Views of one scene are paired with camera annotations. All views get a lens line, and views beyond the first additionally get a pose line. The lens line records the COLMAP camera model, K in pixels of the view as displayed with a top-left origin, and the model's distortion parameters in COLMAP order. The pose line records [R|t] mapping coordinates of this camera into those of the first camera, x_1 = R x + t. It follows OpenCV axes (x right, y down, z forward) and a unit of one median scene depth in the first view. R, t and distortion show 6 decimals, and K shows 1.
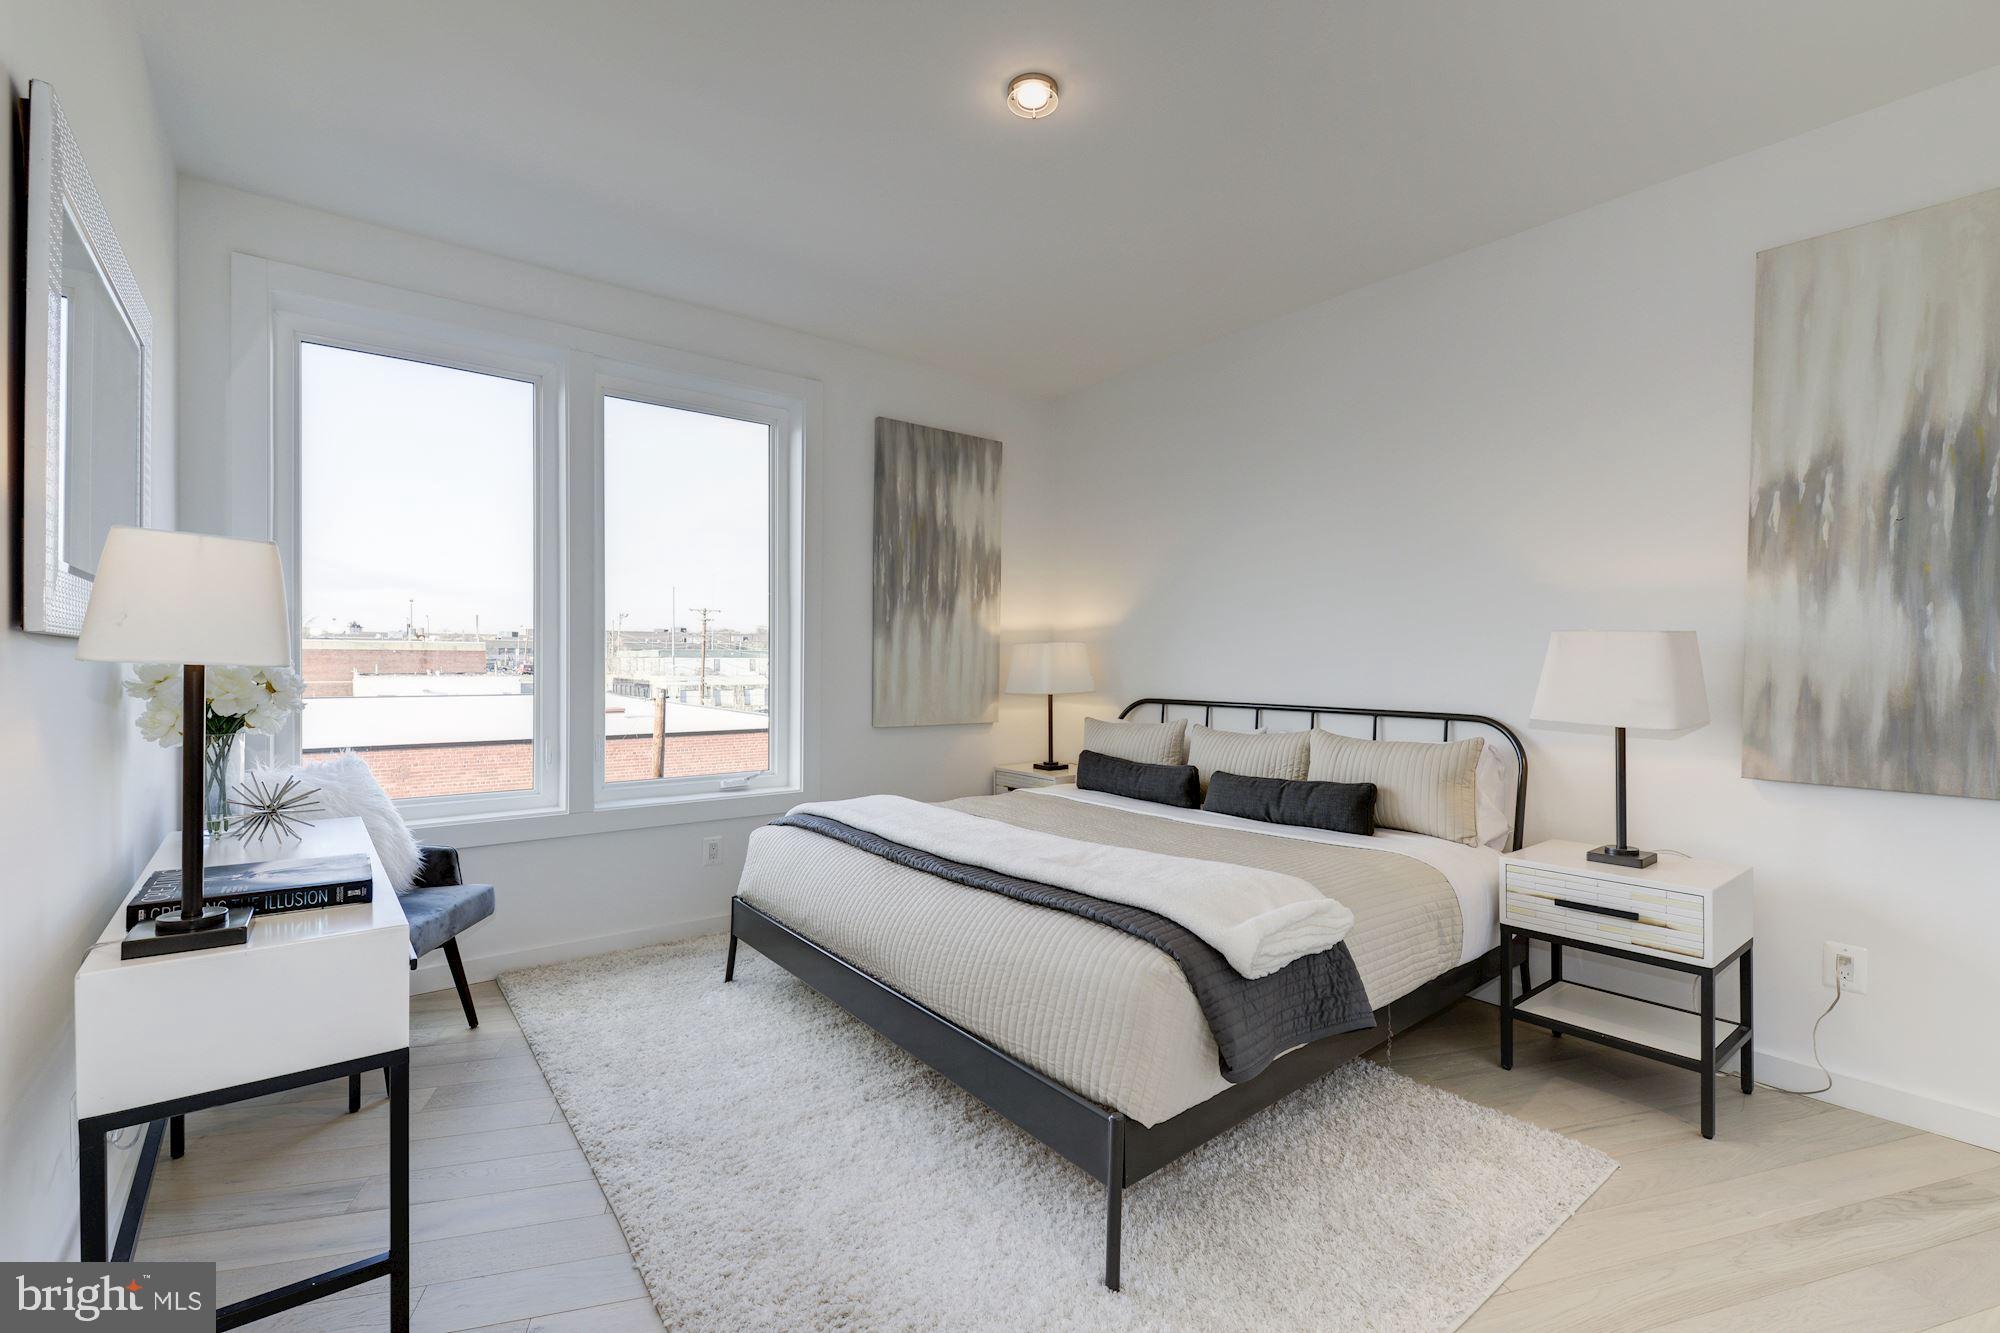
lens RADIAL K [[858.1, 0, 1007.0], [0, 858.1, 667.3], [0, 0, 1]] dist [0.003494, 0.000387]
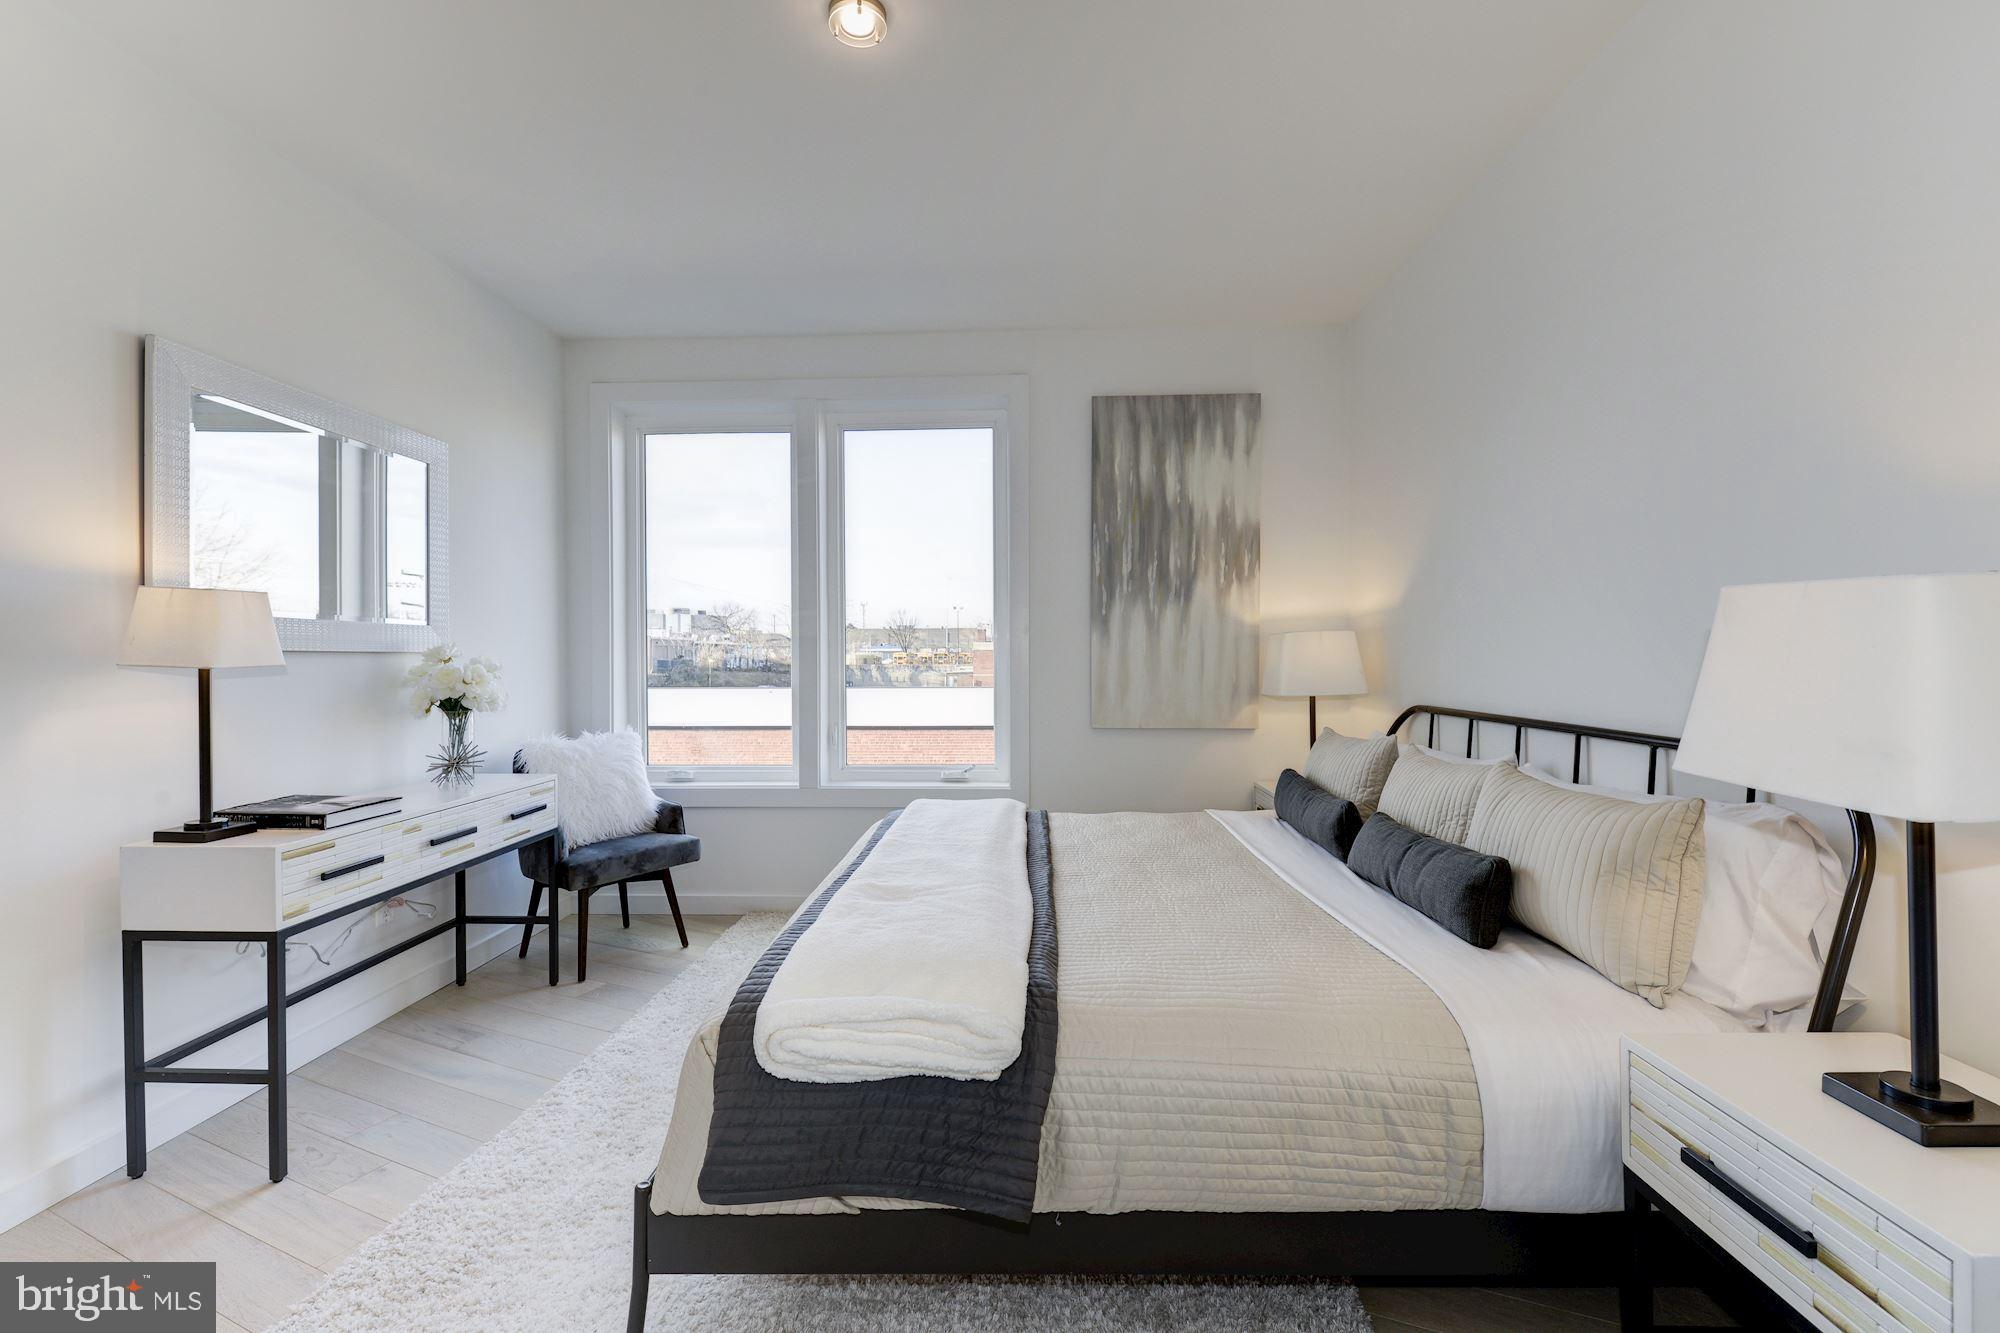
lens RADIAL K [[858.1, 0, 1005.5], [0, 858.1, 658.1], [0, 0, 1]] dist [0.003494, 0.000387]
pose [[0.759461, -0.007688, -0.650507, 0.372912], [0.004808, 0.999969, -0.006205, -0.001078], [0.650535, 0.001585, 0.759475, 0.219998]]
